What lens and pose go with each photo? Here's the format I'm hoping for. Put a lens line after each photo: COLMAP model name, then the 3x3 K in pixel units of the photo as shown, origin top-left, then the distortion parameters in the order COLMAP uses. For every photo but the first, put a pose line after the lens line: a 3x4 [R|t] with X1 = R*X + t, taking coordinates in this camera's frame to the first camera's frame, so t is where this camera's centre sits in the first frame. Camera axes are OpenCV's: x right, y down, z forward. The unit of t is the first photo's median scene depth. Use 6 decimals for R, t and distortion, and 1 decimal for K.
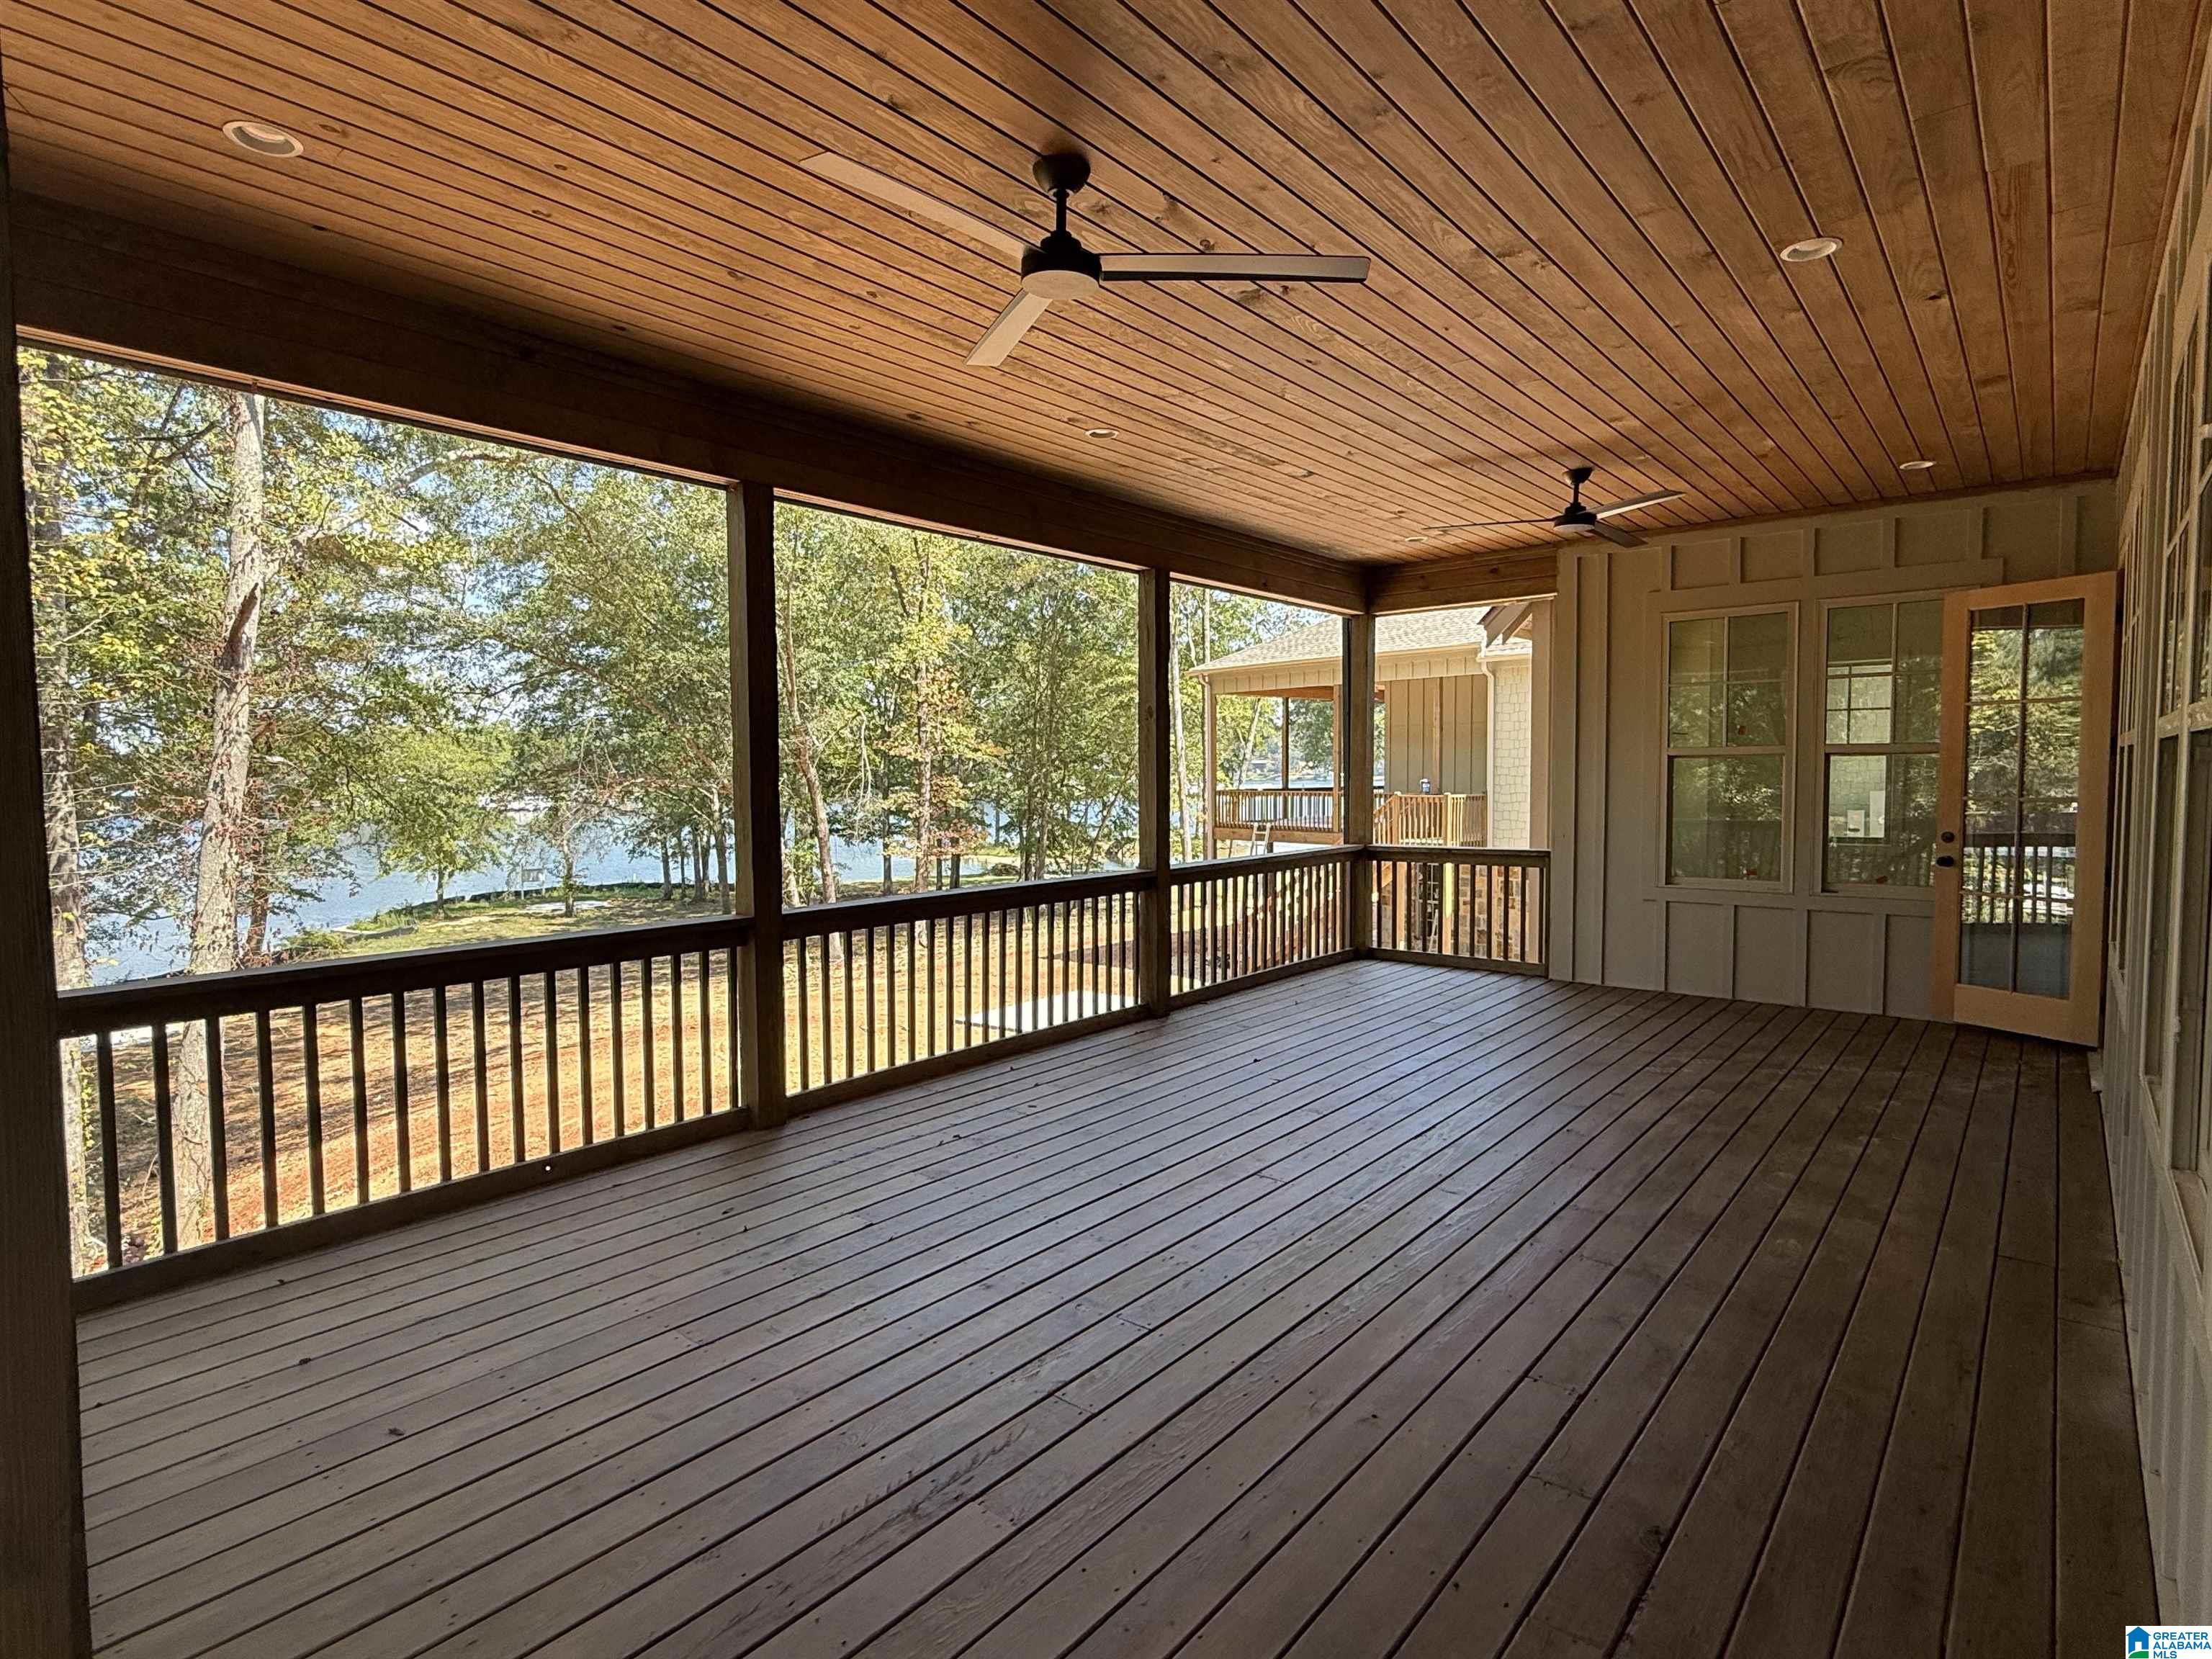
lens RADIAL K [[1141.6, 0, 1116.0], [0, 1141.6, 832.4], [0, 0, 1]] dist [-0.001545, 0.001838]
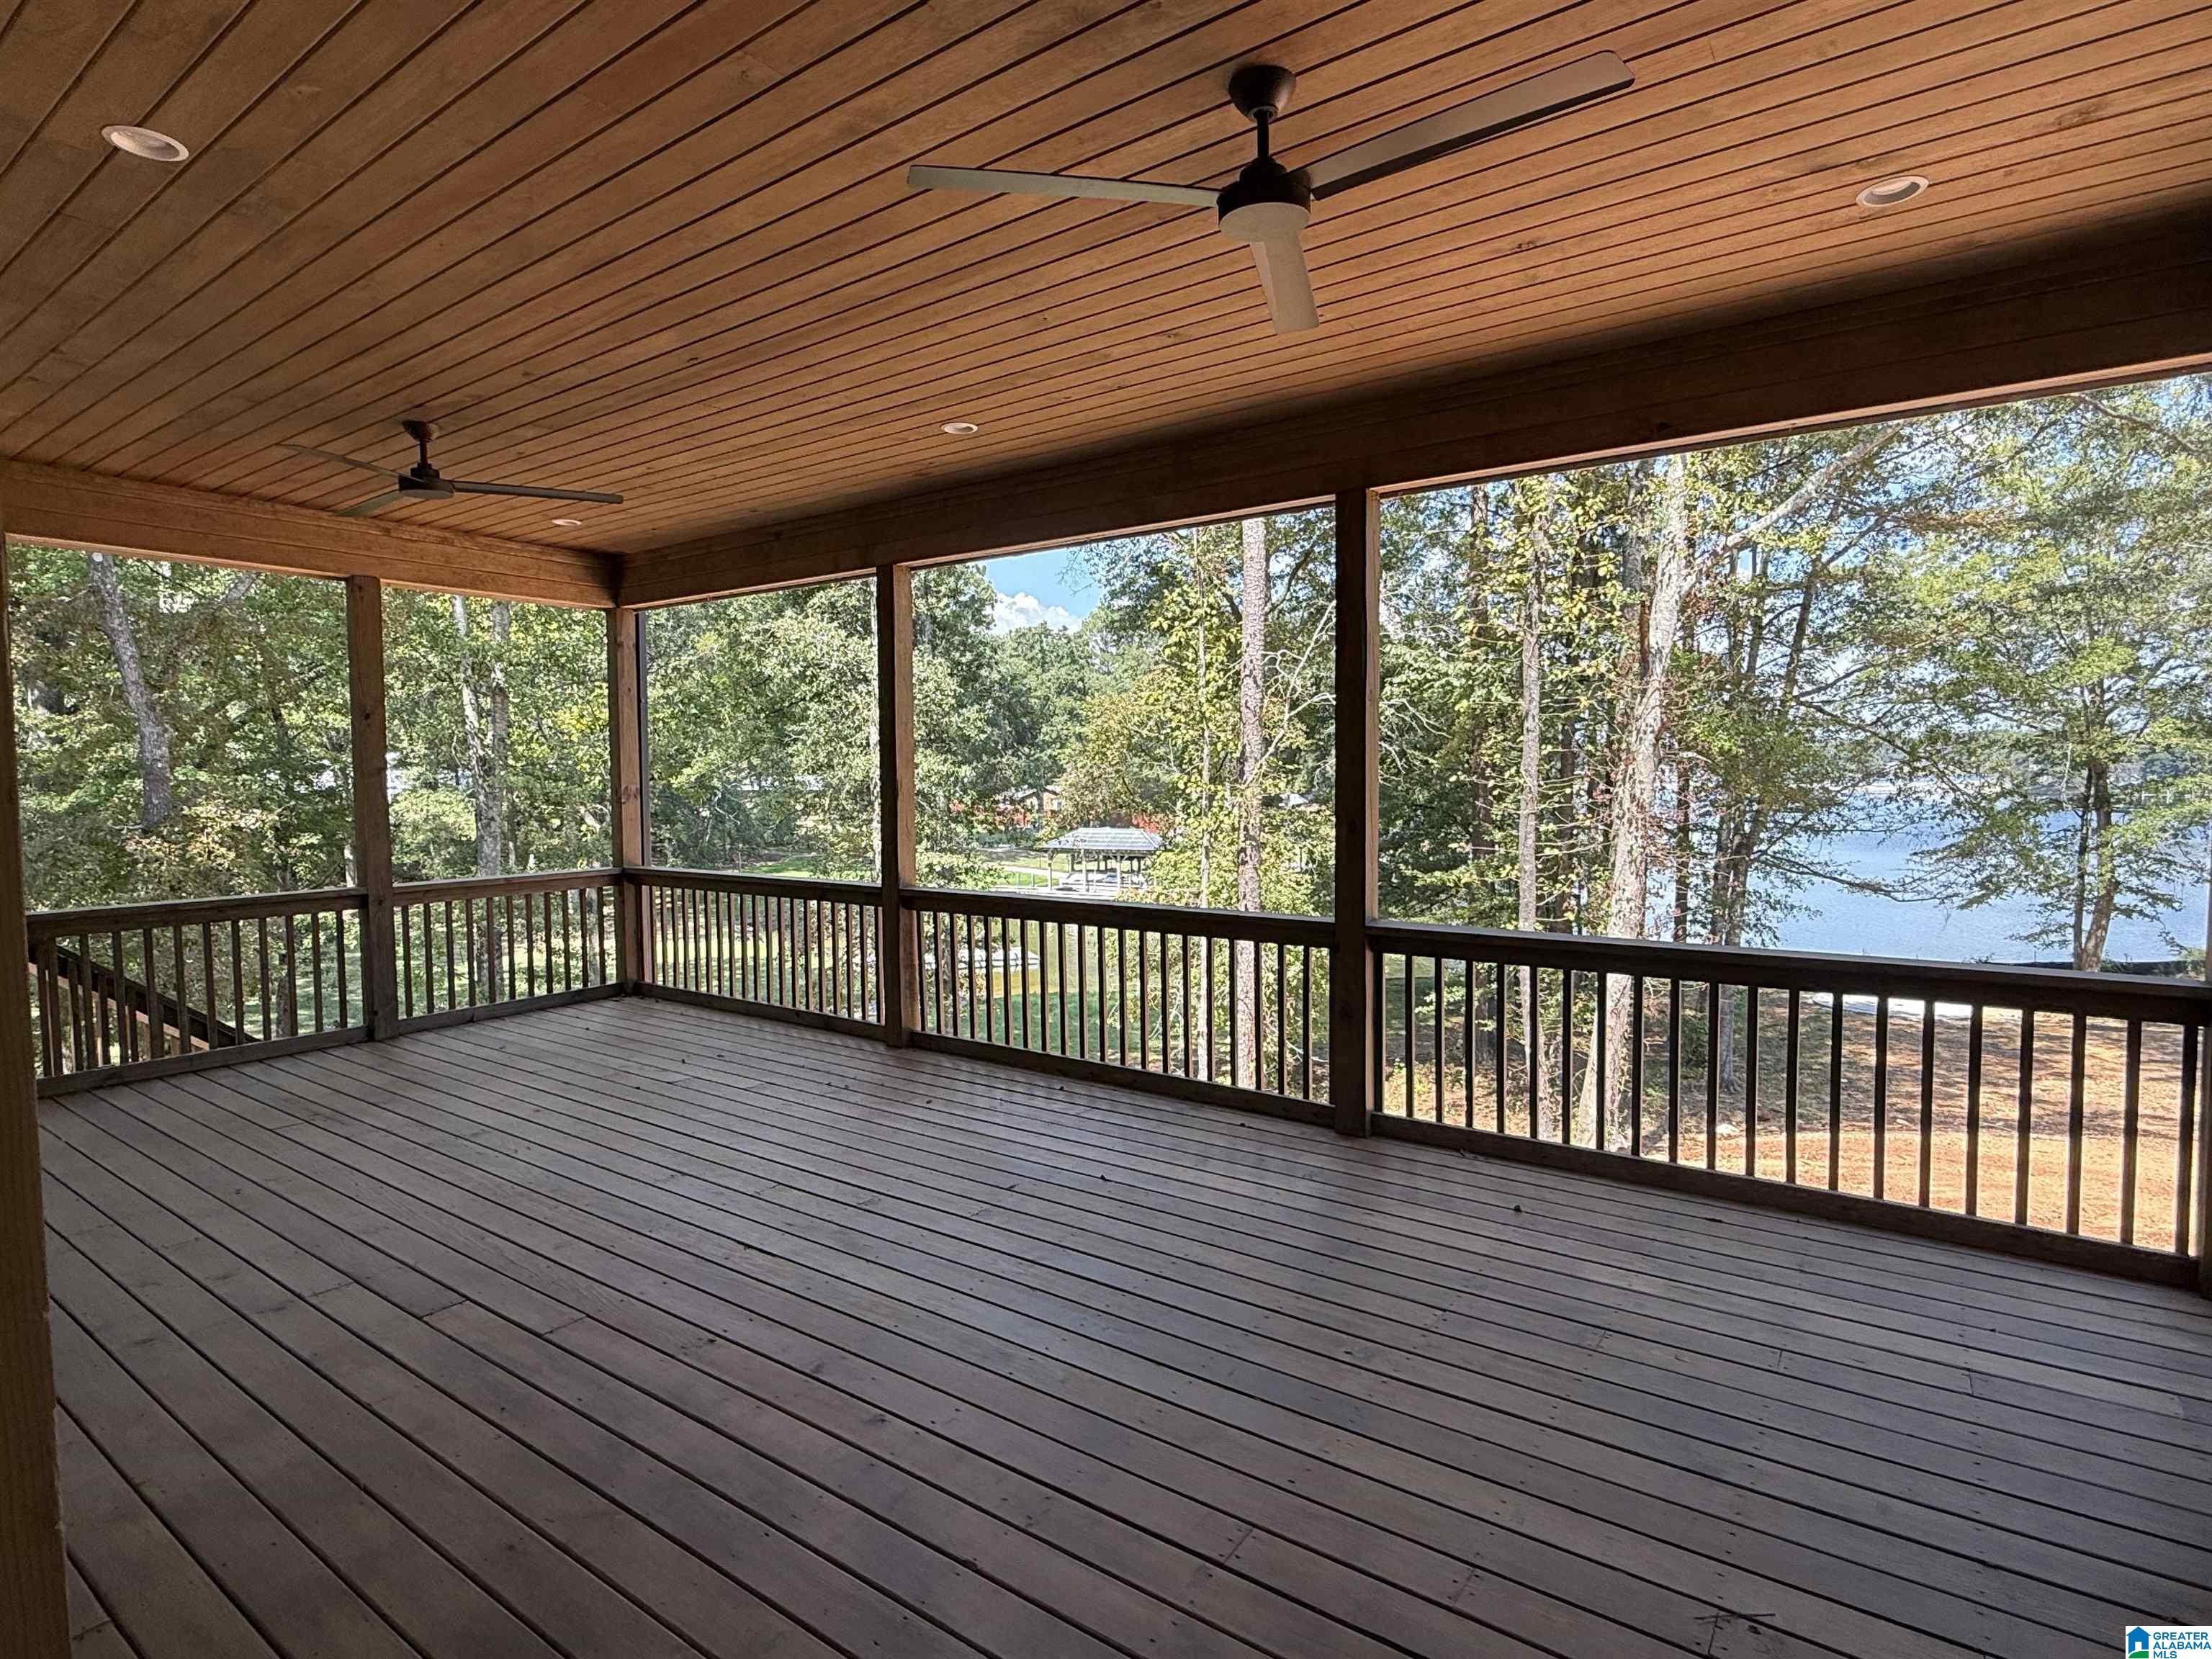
lens RADIAL K [[1141.6, 0, 1121.1], [0, 1141.6, 821.9], [0, 0, 1]] dist [-0.001545, 0.001838]
pose [[0.075185, 0.053572, -0.995729, 1.132706], [-0.048806, 0.997557, 0.049985, -0.093765], [0.995974, 0.044839, 0.077616, 1.247568]]
